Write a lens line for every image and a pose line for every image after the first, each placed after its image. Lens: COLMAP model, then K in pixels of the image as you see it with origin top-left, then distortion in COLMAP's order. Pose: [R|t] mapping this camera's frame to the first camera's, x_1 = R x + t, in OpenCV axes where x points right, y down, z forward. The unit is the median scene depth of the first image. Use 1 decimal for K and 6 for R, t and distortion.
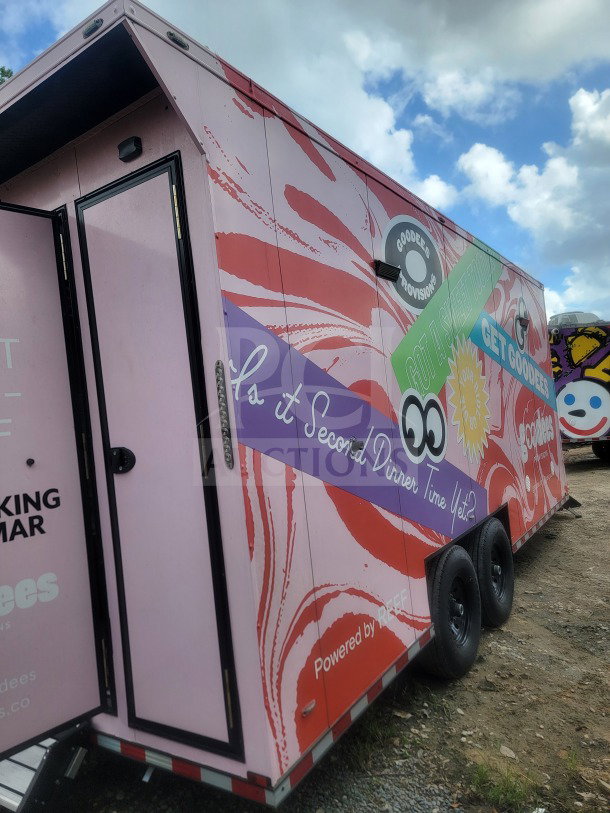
lens RADIAL K [[563.5, 0, 306.6], [0, 563.5, 410.7], [0, 0, 1]] dist [0.080638, -0.057175]
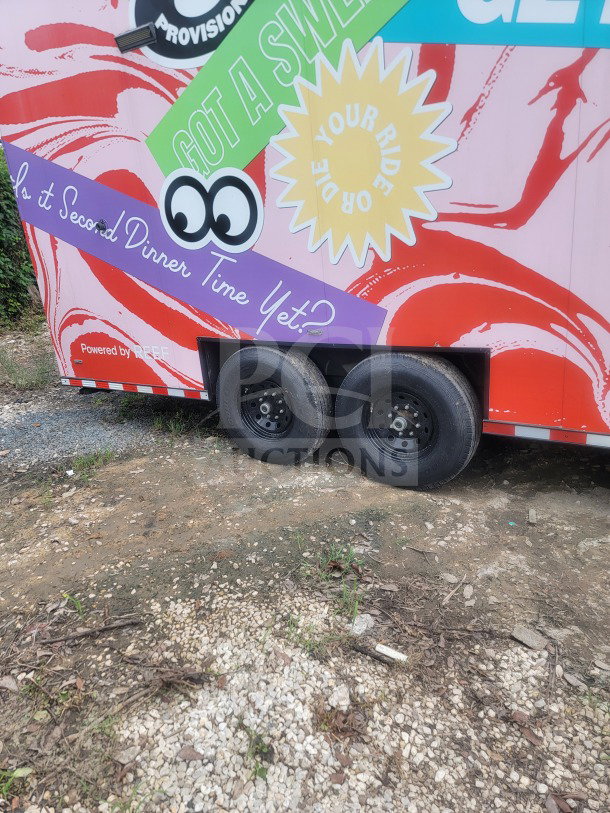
lens RADIAL K [[563.5, 0, 306.6], [0, 563.5, 410.7], [0, 0, 1]] dist [0.080638, -0.057175]
pose [[0.043735, 0.424126, -0.904546, 1.350097], [0.105581, 0.898380, 0.426340, -0.066293], [0.993448, -0.114149, -0.005489, 1.255822]]
